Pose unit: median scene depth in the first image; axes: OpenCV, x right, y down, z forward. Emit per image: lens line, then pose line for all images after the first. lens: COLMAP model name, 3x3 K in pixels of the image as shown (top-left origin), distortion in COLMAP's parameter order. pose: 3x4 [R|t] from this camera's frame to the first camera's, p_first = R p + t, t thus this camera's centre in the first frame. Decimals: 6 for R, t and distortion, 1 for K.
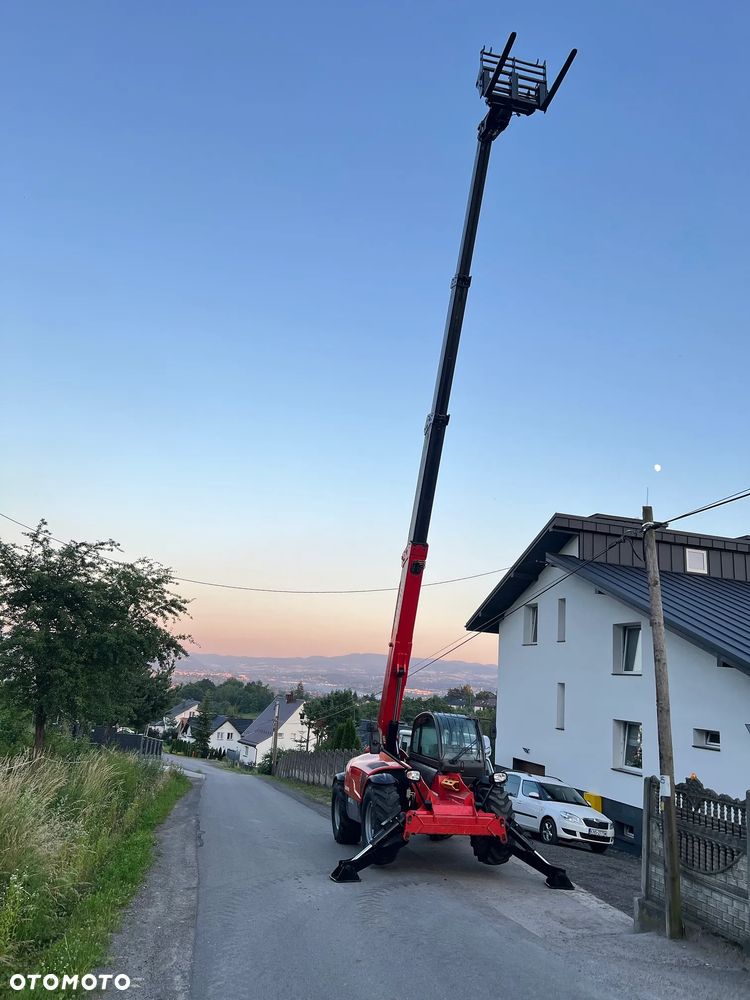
lens RADIAL K [[748.5, 0, 378.6], [0, 748.5, 505.3], [0, 0, 1]] dist [0.054827, -0.058262]
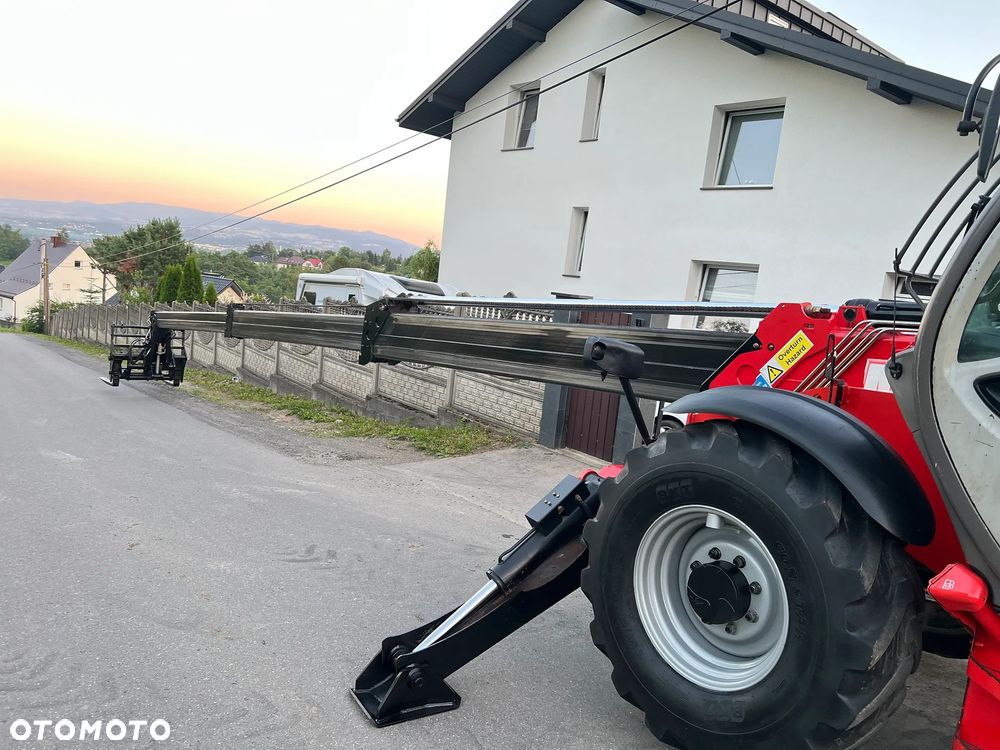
lens RADIAL K [[748.5, 0, 503.6], [0, 748.5, 380.8], [0, 0, 1]] dist [0.054827, -0.058262]
pose [[0.912995, -0.028876, 0.406947, -0.082784], [-0.136257, 0.918630, 0.370880, 0.143641], [-0.384544, -0.394061, 0.834771, 0.431094]]
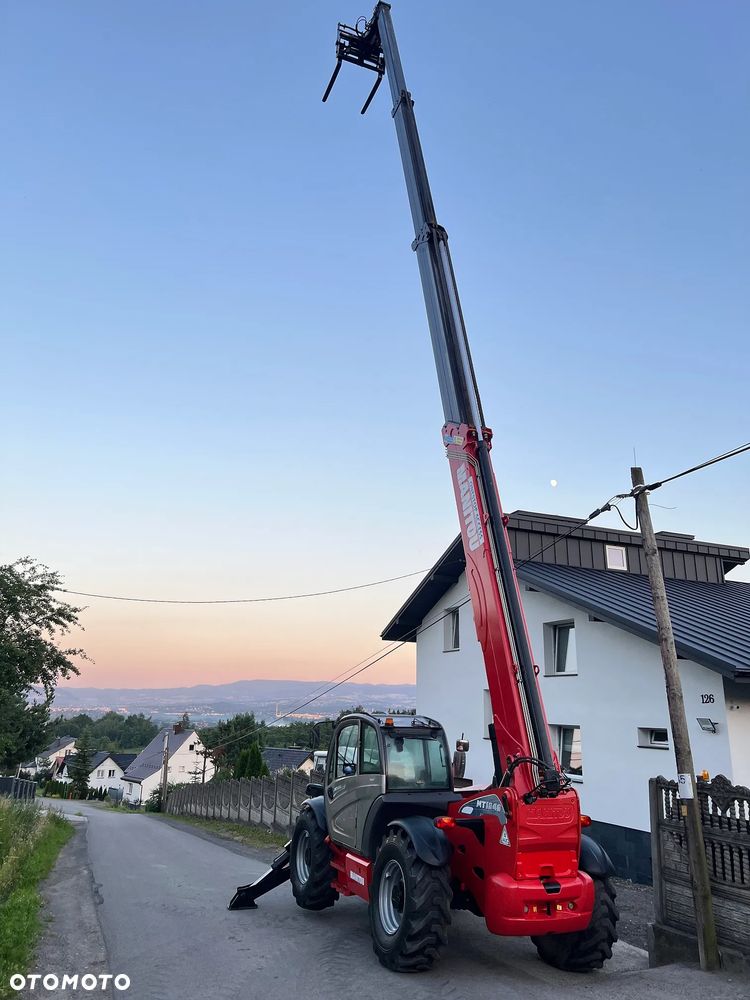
lens RADIAL K [[748.5, 0, 375.2], [0, 748.5, 491.0], [0, 0, 1]] dist [0.054827, -0.058262]
pose [[0.989544, -0.009247, 0.143937, -0.031573], [0.015937, 0.998842, -0.045391, 0.027358], [-0.143350, 0.047210, 0.988545, 0.072659]]
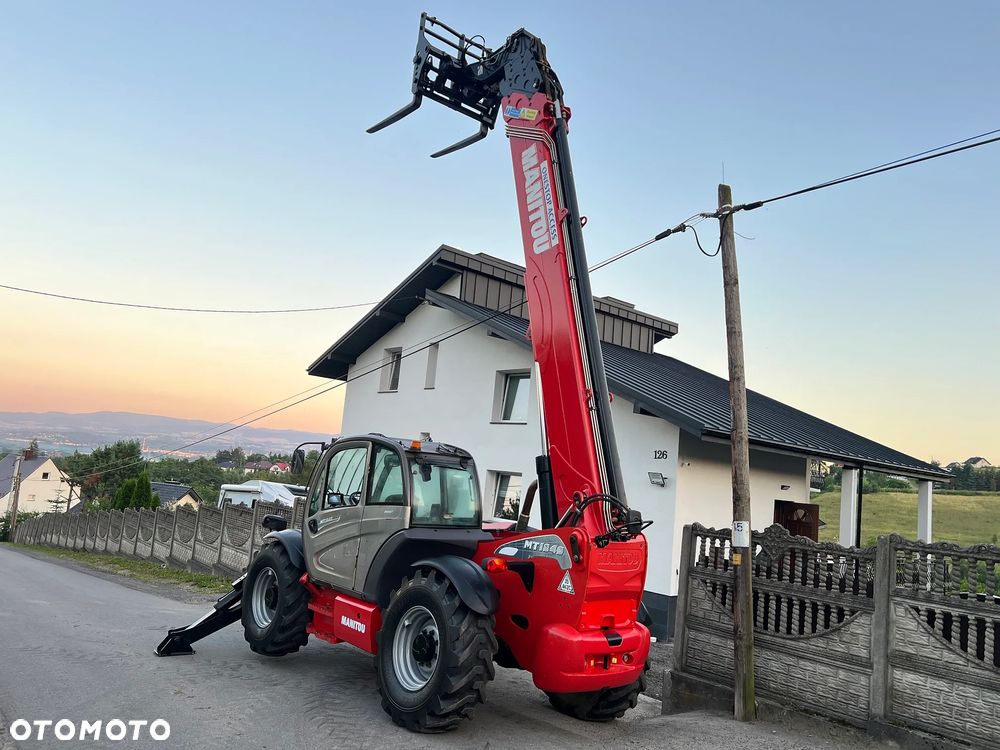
lens RADIAL K [[748.5, 0, 497.3], [0, 748.5, 379.0], [0, 0, 1]] dist [0.054827, -0.058262]
pose [[0.900978, 0.064962, 0.428973, -0.071075], [-0.124523, 0.985848, 0.112243, 0.058784], [-0.415610, -0.154546, 0.896317, 0.161594]]
